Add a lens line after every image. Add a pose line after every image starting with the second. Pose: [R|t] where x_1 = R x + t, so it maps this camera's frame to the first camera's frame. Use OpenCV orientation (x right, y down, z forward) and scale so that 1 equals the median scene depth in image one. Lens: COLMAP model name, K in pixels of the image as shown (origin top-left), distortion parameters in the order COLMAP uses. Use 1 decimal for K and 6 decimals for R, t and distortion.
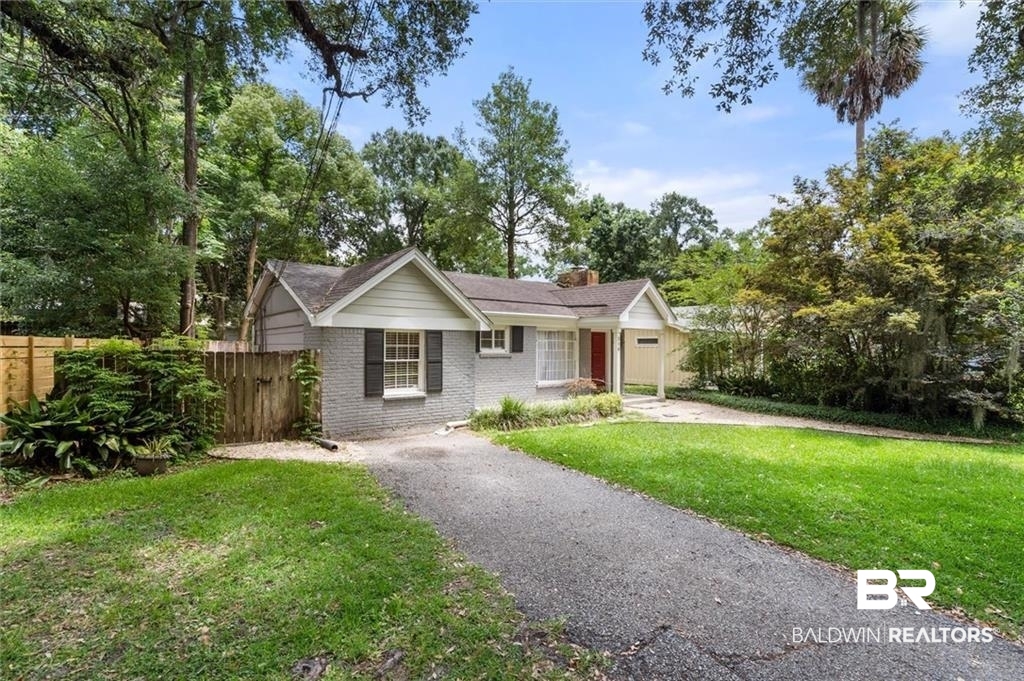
lens RADIAL K [[464.0, 0, 509.0], [0, 464.0, 344.5], [0, 0, 1]] dist [-0.002119, -0.000261]
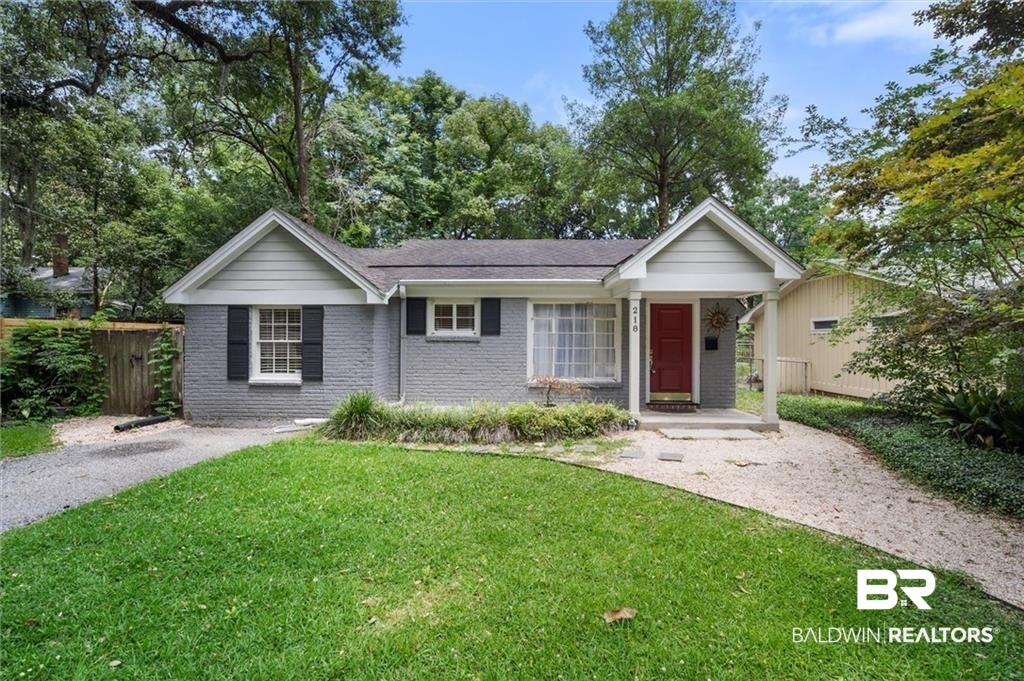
lens RADIAL K [[464.0, 0, 509.0], [0, 464.0, 344.5], [0, 0, 1]] dist [-0.002119, -0.000261]
pose [[0.763068, 0.006918, -0.646281, 0.631706], [0.000561, 0.999935, 0.011366, 0.029843], [0.646318, -0.009035, 0.763014, 0.592717]]
